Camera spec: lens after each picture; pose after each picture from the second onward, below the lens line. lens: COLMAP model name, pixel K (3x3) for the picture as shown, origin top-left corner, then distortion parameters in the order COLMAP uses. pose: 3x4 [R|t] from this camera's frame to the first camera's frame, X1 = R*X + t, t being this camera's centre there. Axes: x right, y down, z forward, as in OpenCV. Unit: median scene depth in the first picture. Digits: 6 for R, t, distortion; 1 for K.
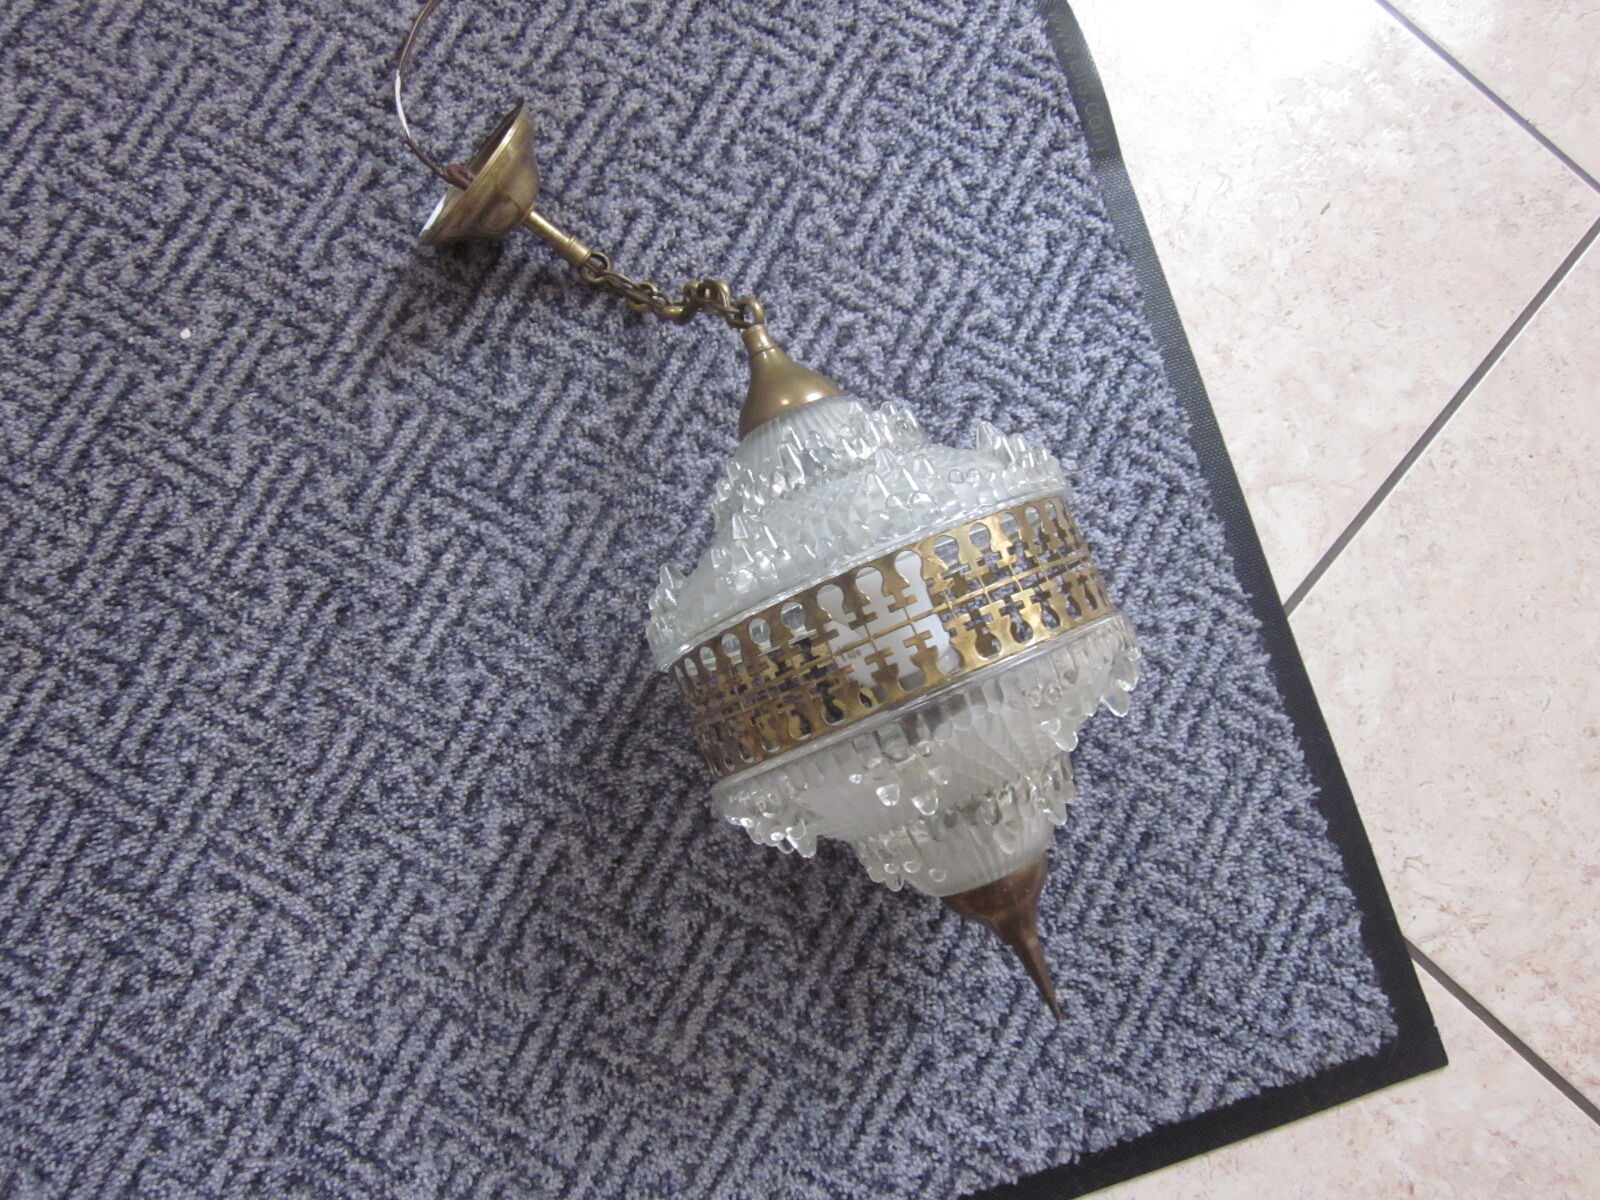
lens RADIAL K [[1315.7, 0, 800.0], [0, 1315.7, 600.0], [0, 0, 1]] dist [-0.033975, 0.008950]
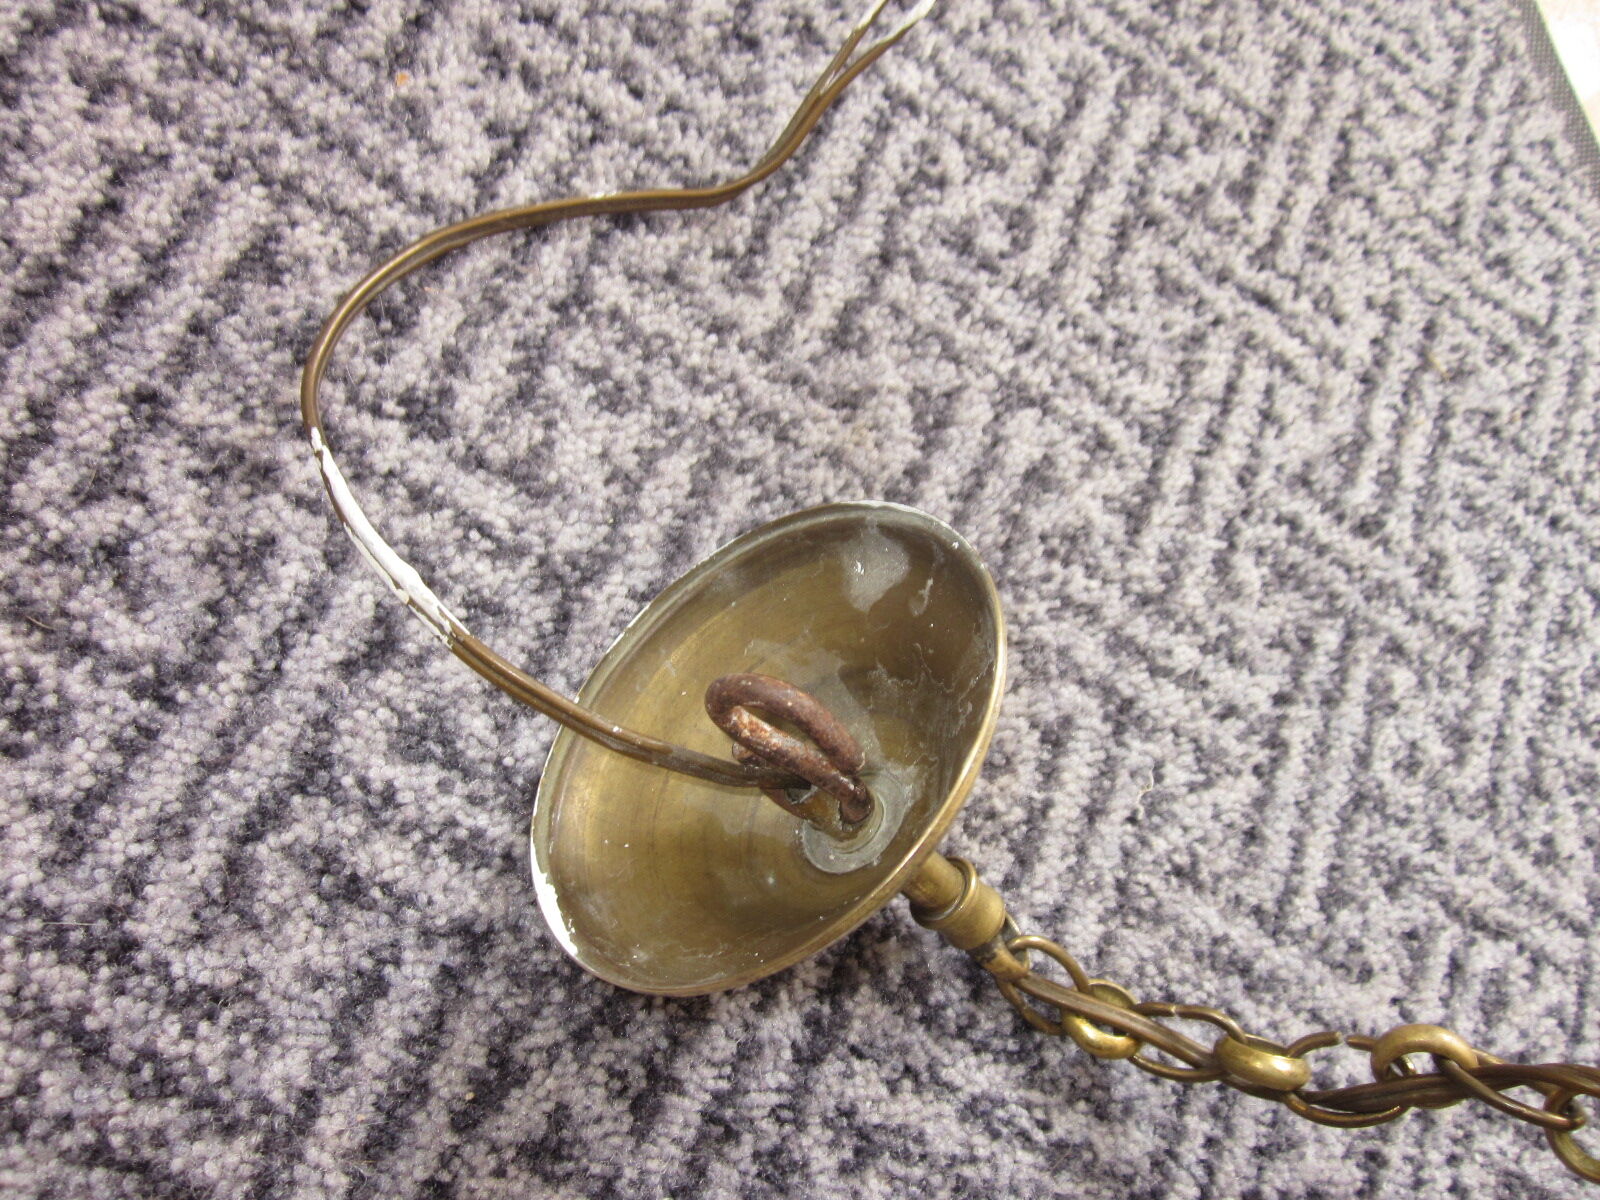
lens RADIAL K [[1315.7, 0, 800.0], [0, 1315.7, 600.0], [0, 0, 1]] dist [-0.033975, 0.008950]
pose [[0.948279, 0.020938, 0.316747, -0.324519], [0.012708, 0.994519, -0.103784, -0.290252], [-0.317184, 0.102442, 0.942815, 0.642610]]
